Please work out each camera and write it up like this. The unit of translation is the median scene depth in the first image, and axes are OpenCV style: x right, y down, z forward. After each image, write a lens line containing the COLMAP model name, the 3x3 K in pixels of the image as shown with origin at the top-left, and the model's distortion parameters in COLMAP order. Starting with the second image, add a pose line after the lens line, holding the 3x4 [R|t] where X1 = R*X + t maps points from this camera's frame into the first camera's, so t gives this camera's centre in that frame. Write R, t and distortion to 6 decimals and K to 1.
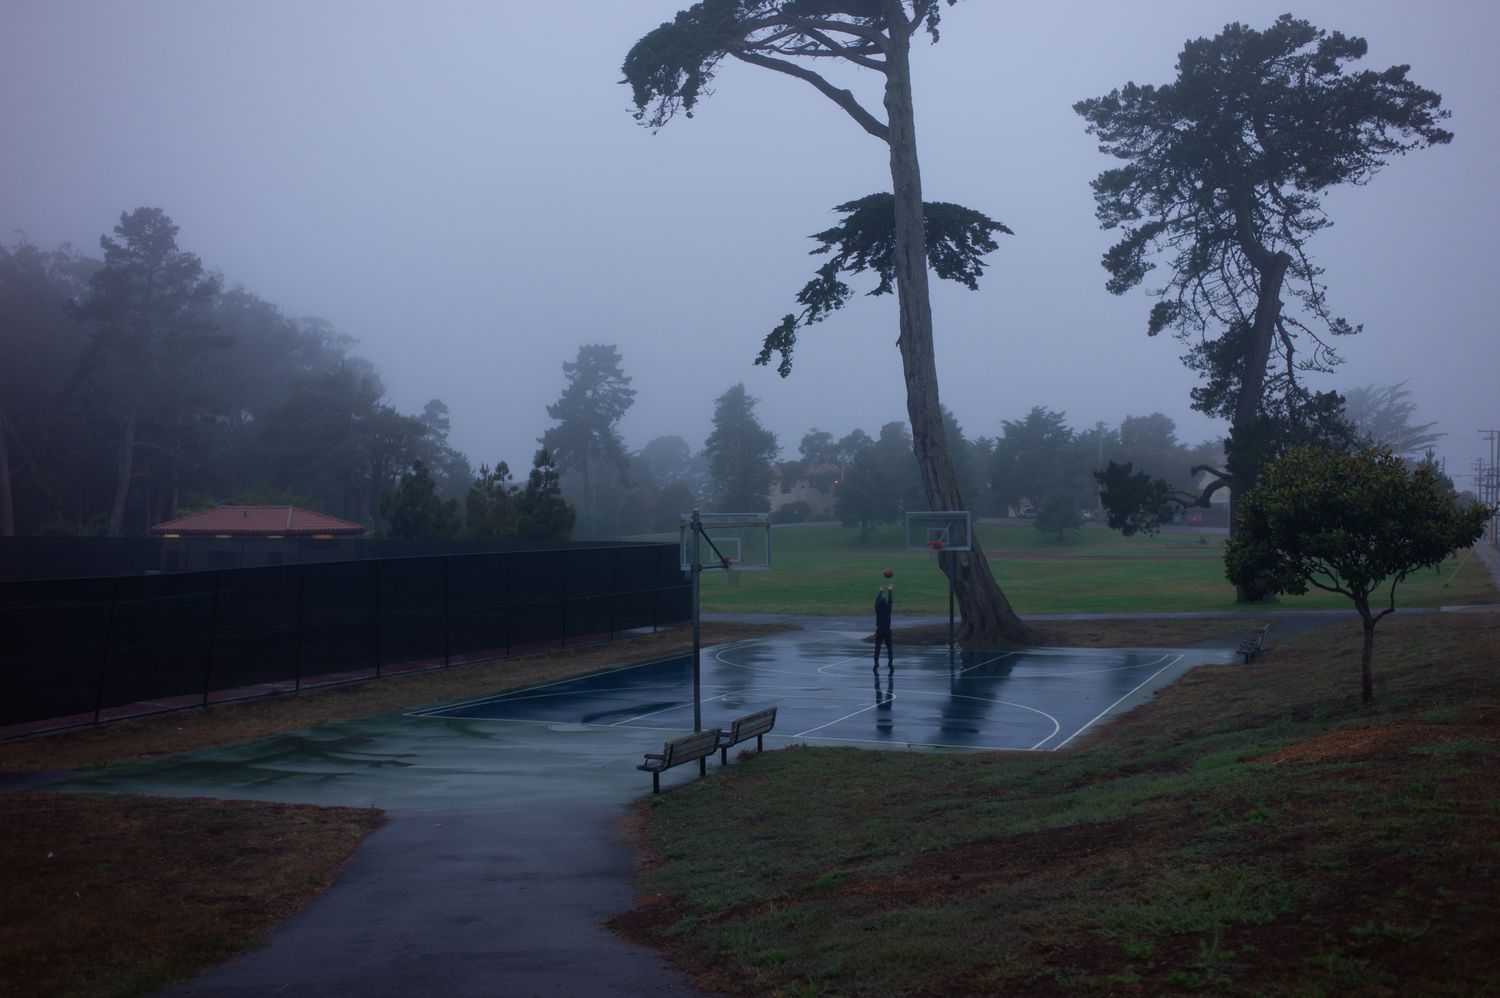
lens RADIAL K [[1520.7, 0, 748.7], [0, 1520.7, 514.0], [0, 0, 1]] dist [0.002552, 0.000000]
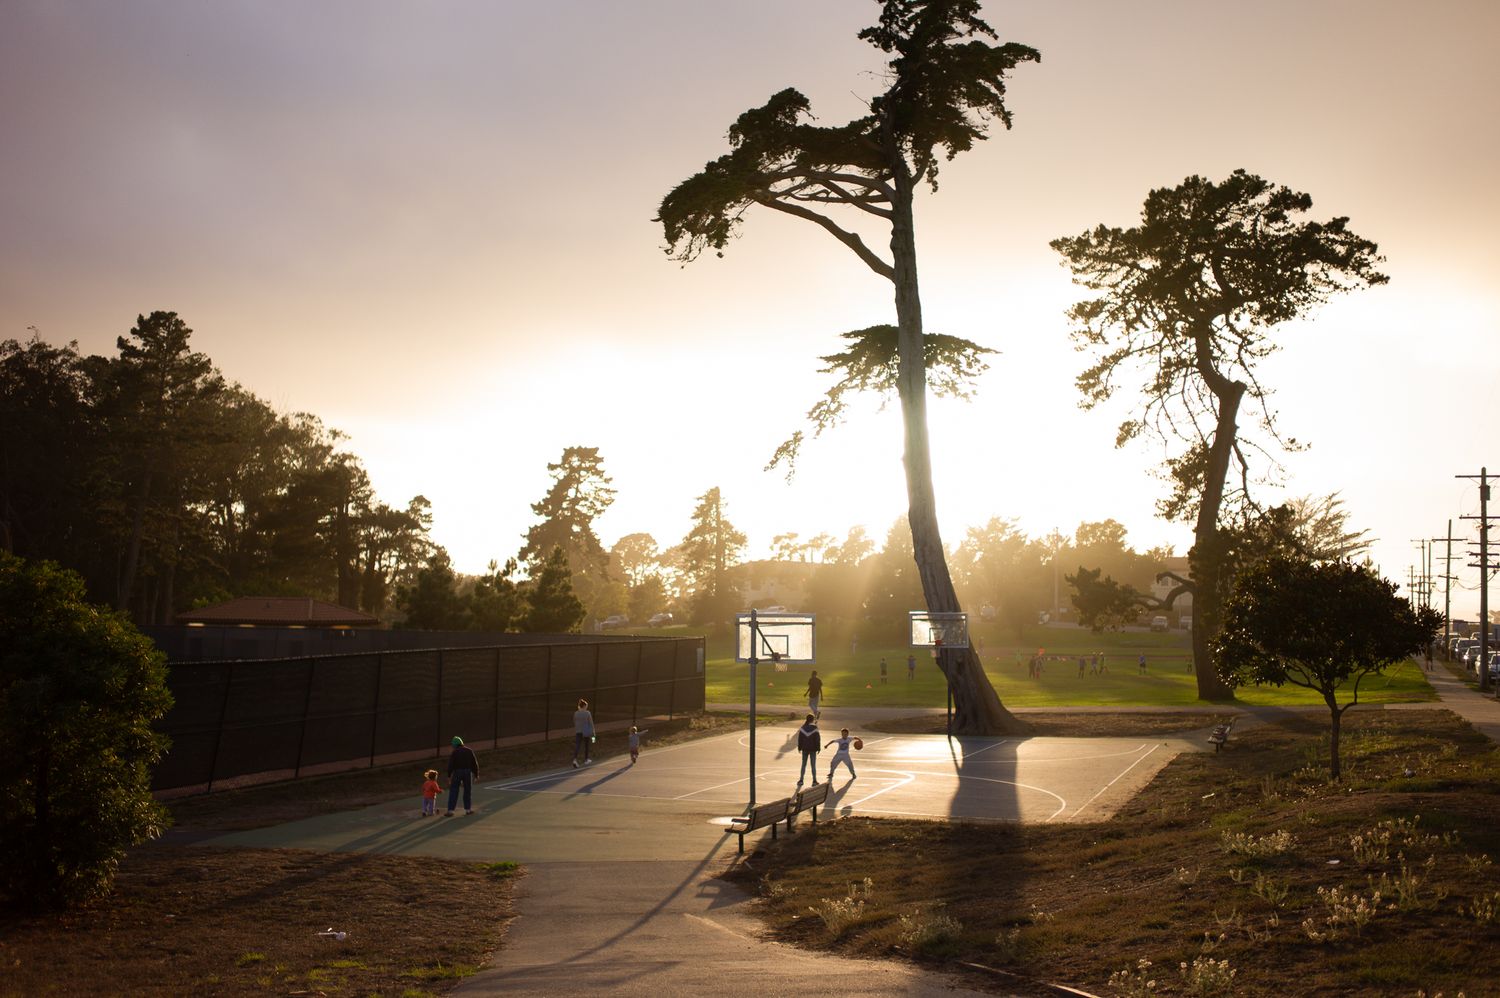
lens RADIAL K [[1520.7, 0, 742.2], [0, 1520.7, 504.9], [0, 0, 1]] dist [0.002552, 0.000000]
pose [[0.999374, 0.014948, 0.032052, -0.044195], [-0.012739, 0.997601, -0.068042, -0.001899], [-0.032993, 0.067591, 0.997167, -0.085392]]
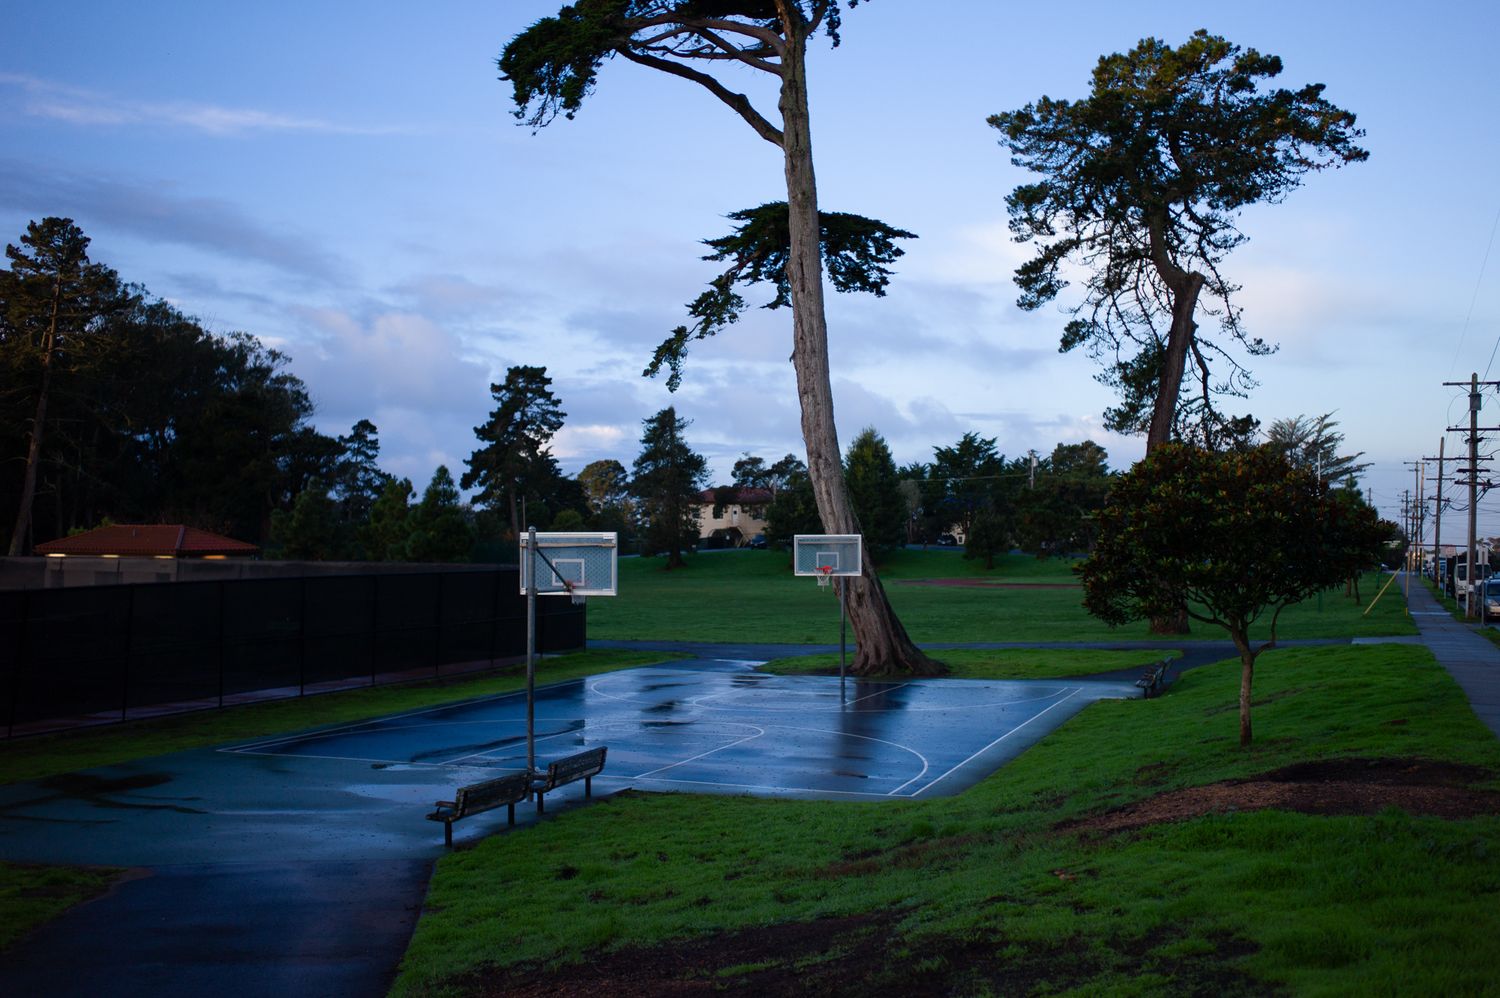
lens RADIAL K [[1520.7, 0, 755.4], [0, 1520.7, 502.8], [0, 0, 1]] dist [0.002552, 0.000000]
pose [[0.999248, 0.009655, 0.037556, 0.033789], [-0.008729, 0.999655, -0.024764, 0.001820], [-0.037782, 0.024417, 0.998988, 0.042598]]
